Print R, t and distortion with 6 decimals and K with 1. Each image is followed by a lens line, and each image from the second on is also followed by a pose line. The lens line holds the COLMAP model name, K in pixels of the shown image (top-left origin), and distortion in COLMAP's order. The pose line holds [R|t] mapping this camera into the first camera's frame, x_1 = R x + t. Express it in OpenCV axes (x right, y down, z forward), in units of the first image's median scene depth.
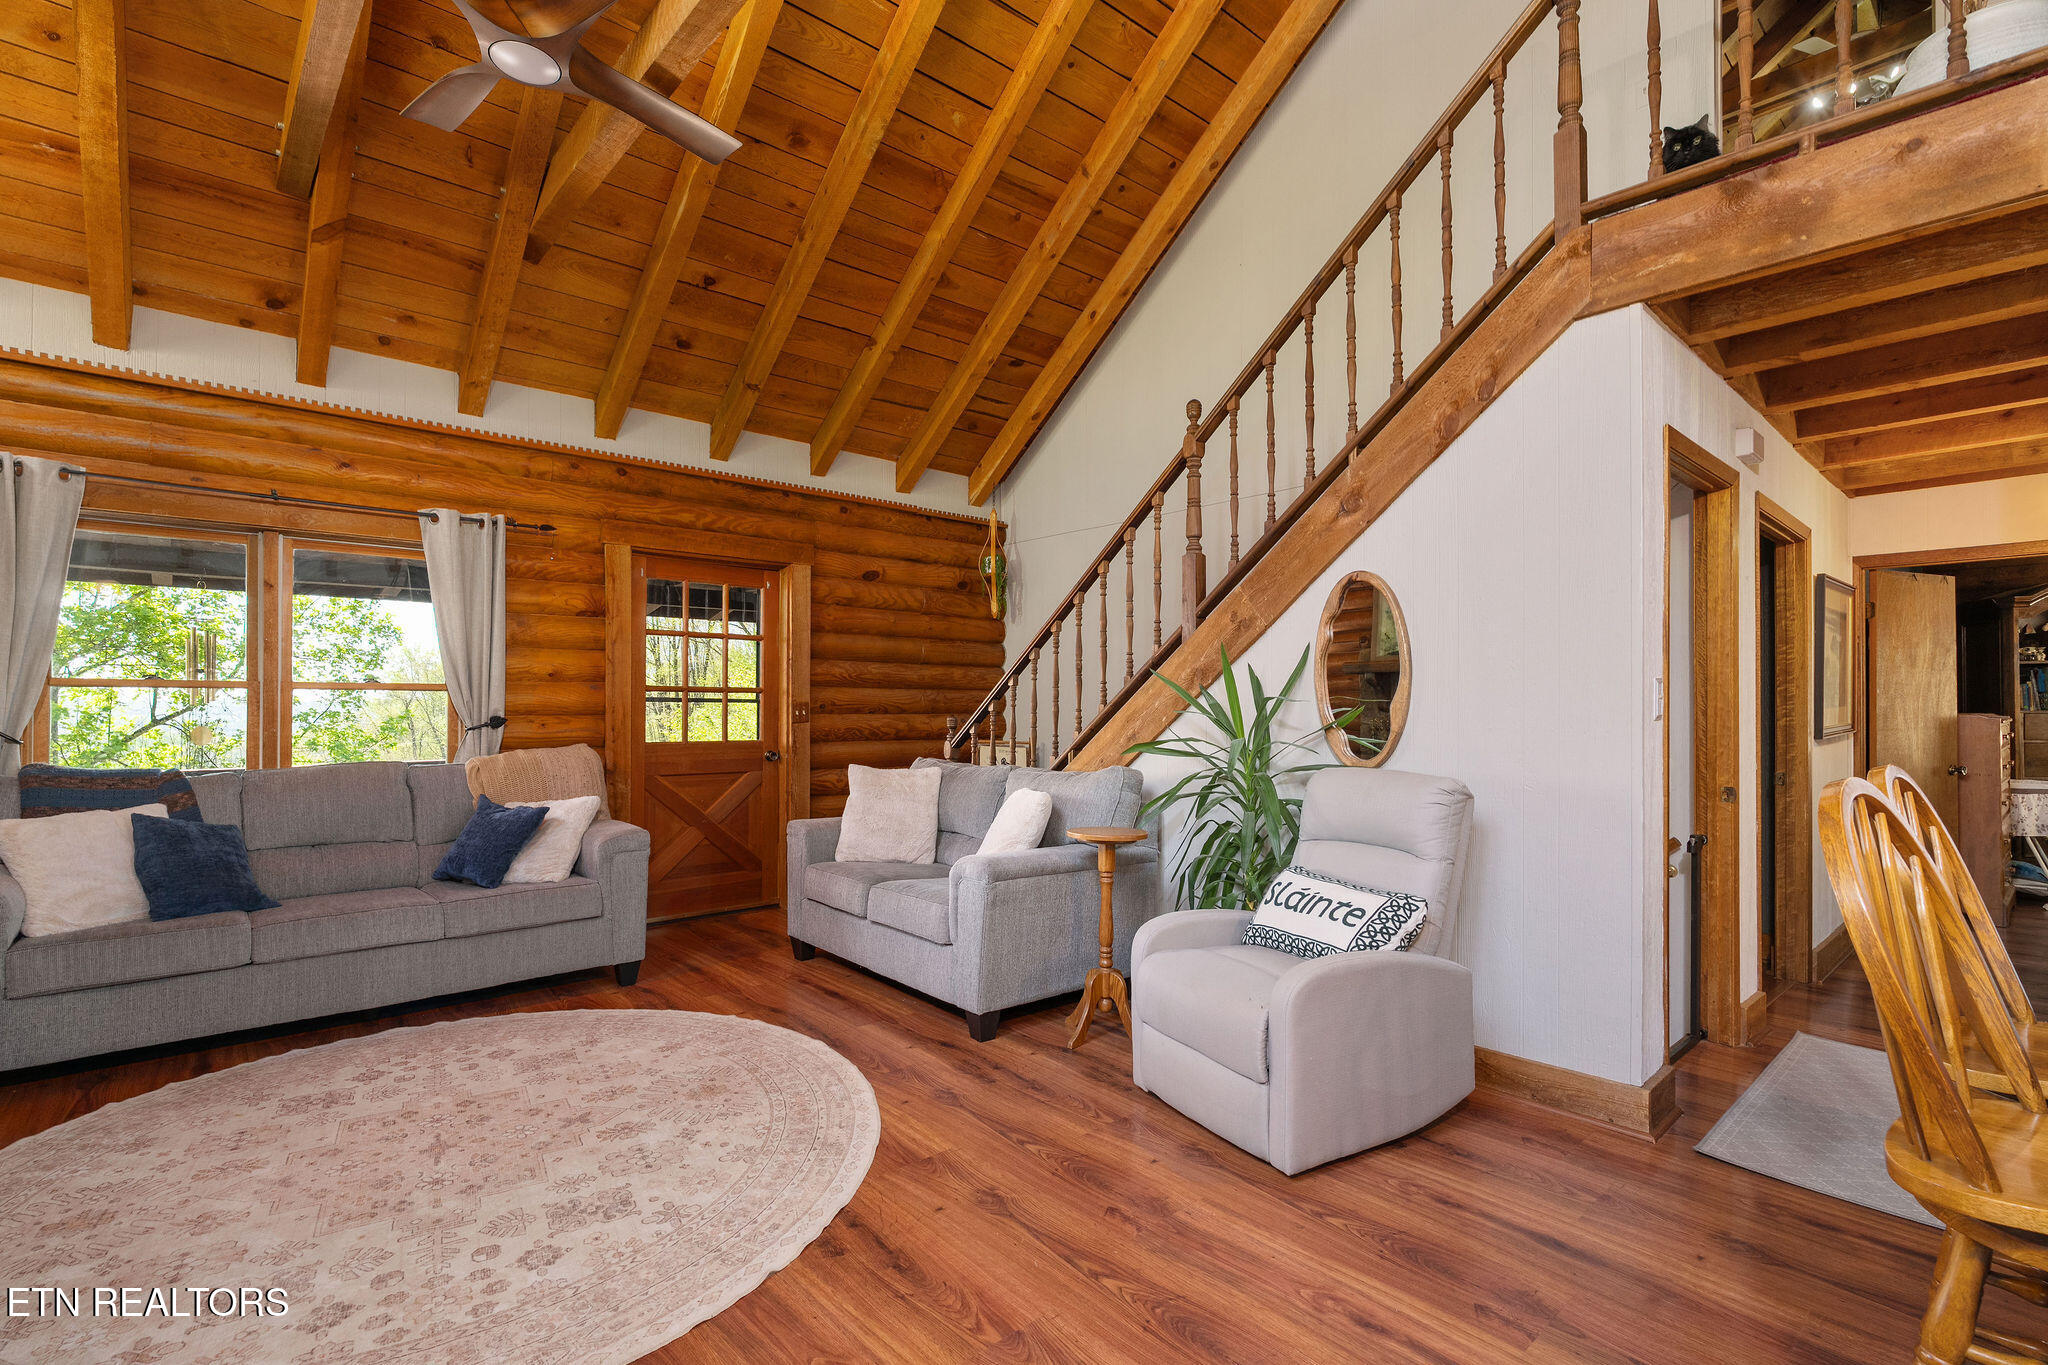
lens RADIAL K [[941.1, 0, 1007.4], [0, 941.1, 703.2], [0, 0, 1]] dist [-0.002481, -0.000474]
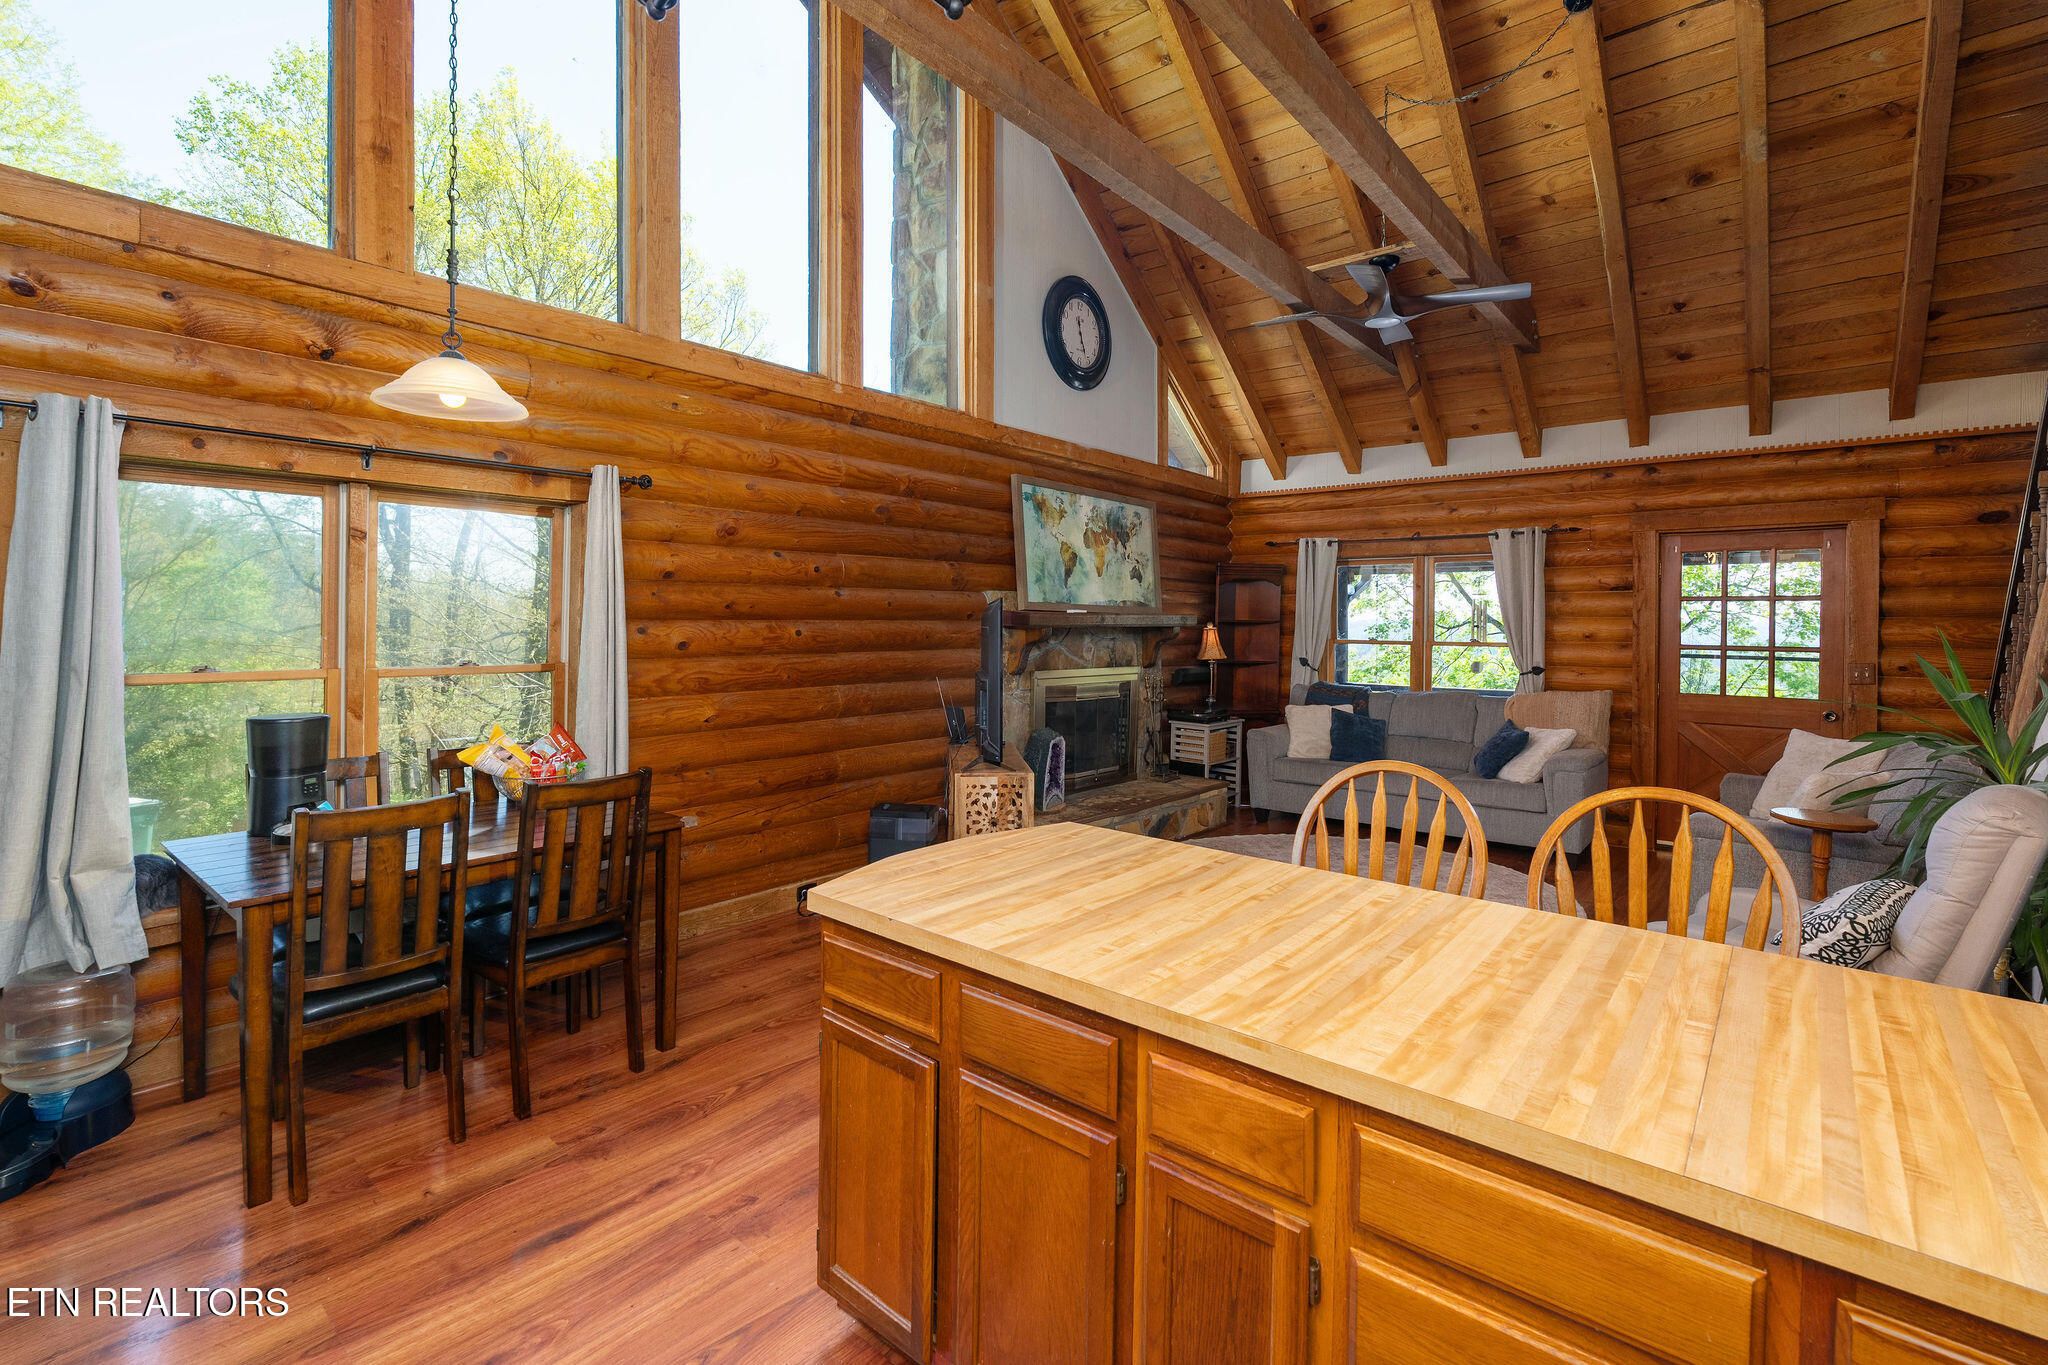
lens RADIAL K [[919.9, 0, 1035.0], [0, 919.9, 629.6], [0, 0, 1]] dist [-0.004107, -0.000266]
pose [[0.156982, 0.006782, -0.987578, 0.807423], [-0.002466, 0.999976, 0.006475, -0.056077], [0.987598, 0.001419, 0.156995, 0.024999]]
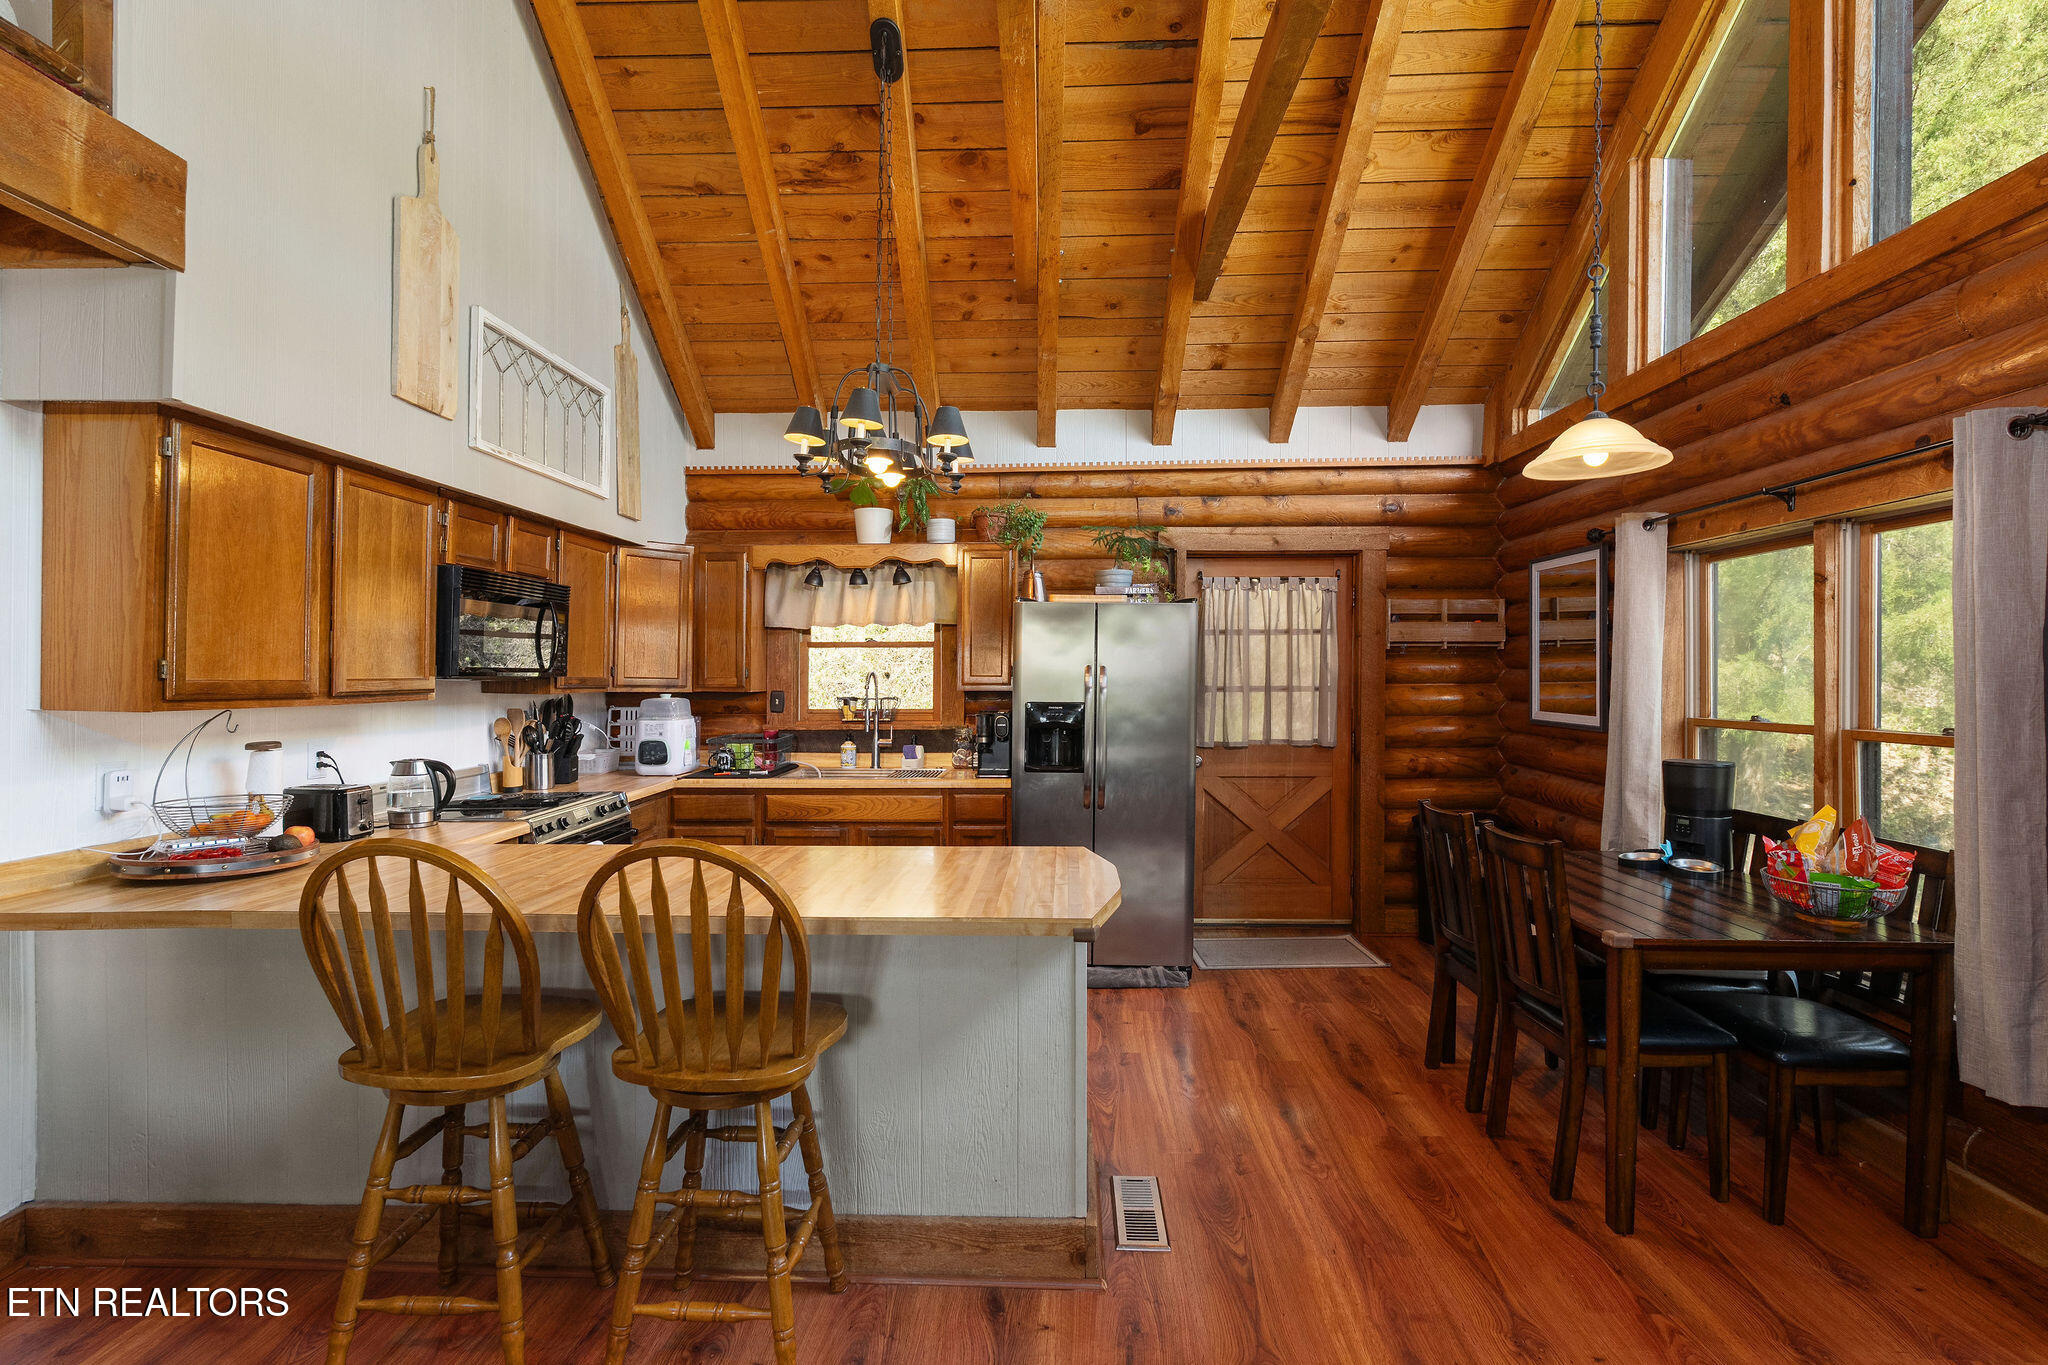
lens RADIAL K [[955.2, 0, 1029.7], [0, 955.2, 675.8], [0, 0, 1]] dist [-0.002132, 0.000105]
pose [[-0.733600, -0.006767, 0.679547, -0.120946], [-0.009060, 0.999959, 0.000176, -0.051720], [-0.679521, -0.006028, -0.733632, 0.541569]]
